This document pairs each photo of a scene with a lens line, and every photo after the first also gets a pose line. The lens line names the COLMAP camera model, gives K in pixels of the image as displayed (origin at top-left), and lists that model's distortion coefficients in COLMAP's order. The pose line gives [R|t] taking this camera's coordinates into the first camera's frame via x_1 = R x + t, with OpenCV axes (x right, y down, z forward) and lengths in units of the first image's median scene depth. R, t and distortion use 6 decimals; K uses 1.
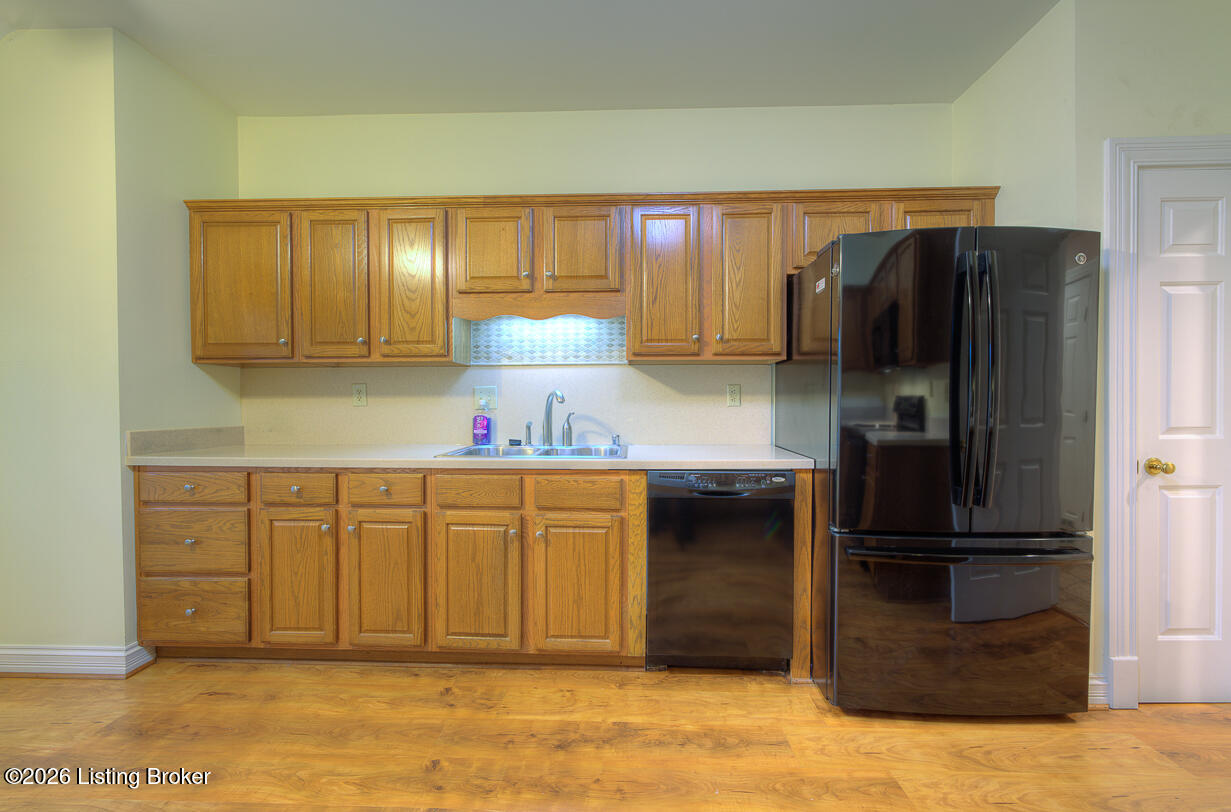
lens RADIAL K [[492.0, 0, 606.4], [0, 492.0, 412.7], [0, 0, 1]] dist [-0.000460, -0.000049]
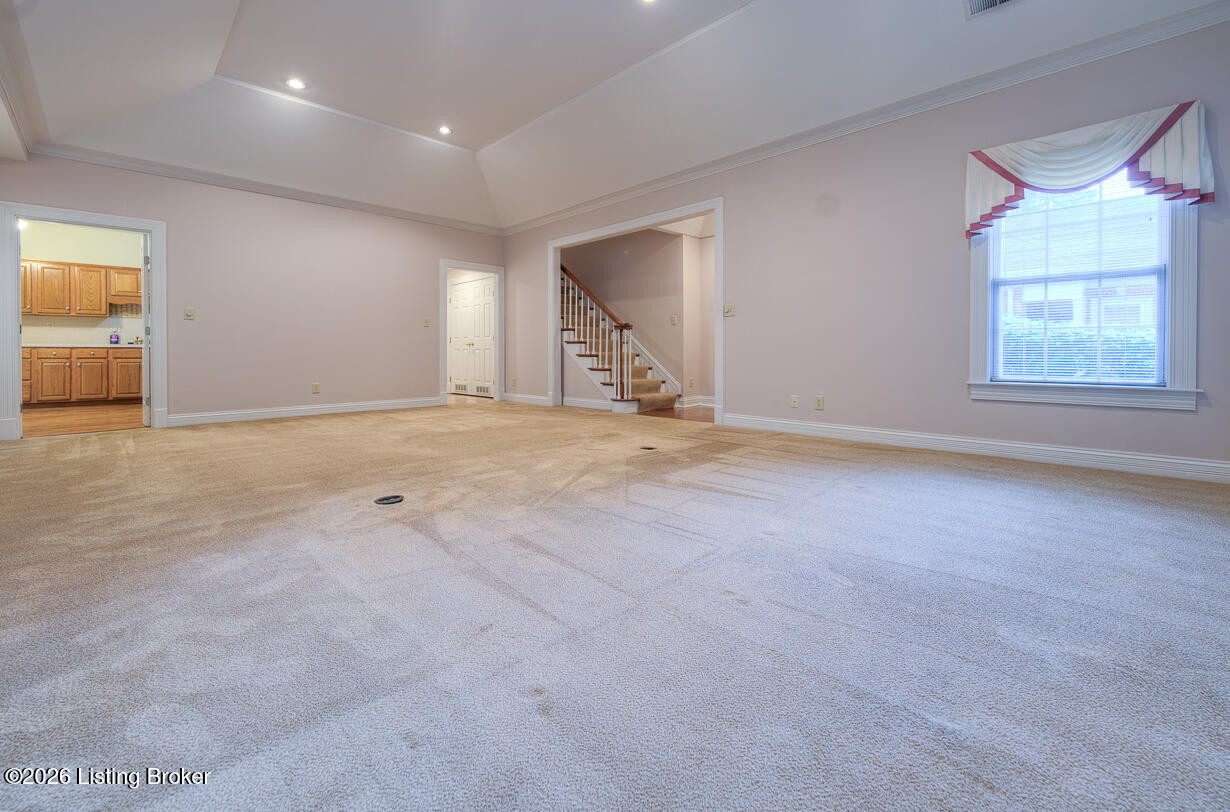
lens RADIAL K [[516.0, 0, 618.7], [0, 516.0, 358.8], [0, 0, 1]] dist [-0.000299, 0.000061]
pose [[0.676488, -0.011777, 0.736360, -0.613970], [0.015810, 0.999874, 0.001467, 0.246787], [-0.736284, 0.010650, 0.676588, -4.194217]]
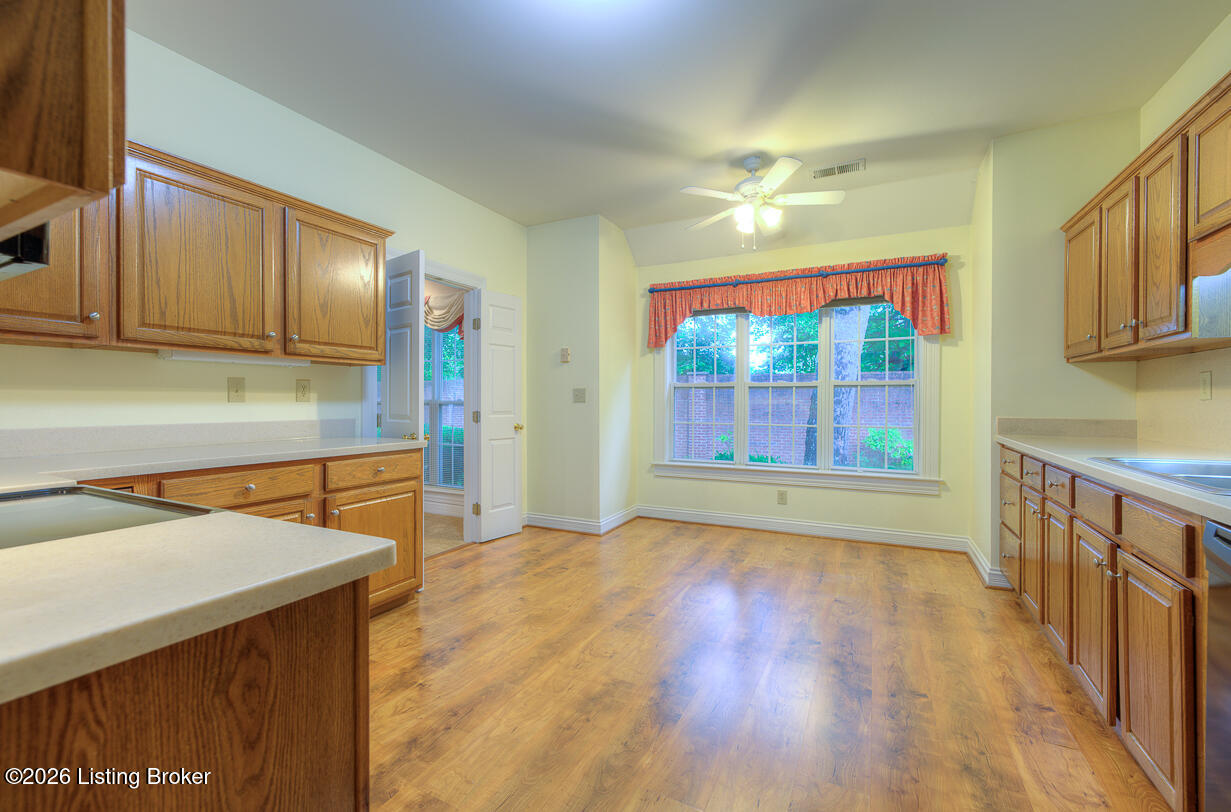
lens RADIAL K [[519.2, 0, 612.4], [0, 519.2, 398.5], [0, 0, 1]] dist [0.000563, 0.000094]
pose [[-0.427028, -0.003087, -0.904233, 0.853832], [-0.015301, 0.999876, 0.003813, -0.003605], [0.904109, 0.015464, -0.427022, 0.641328]]
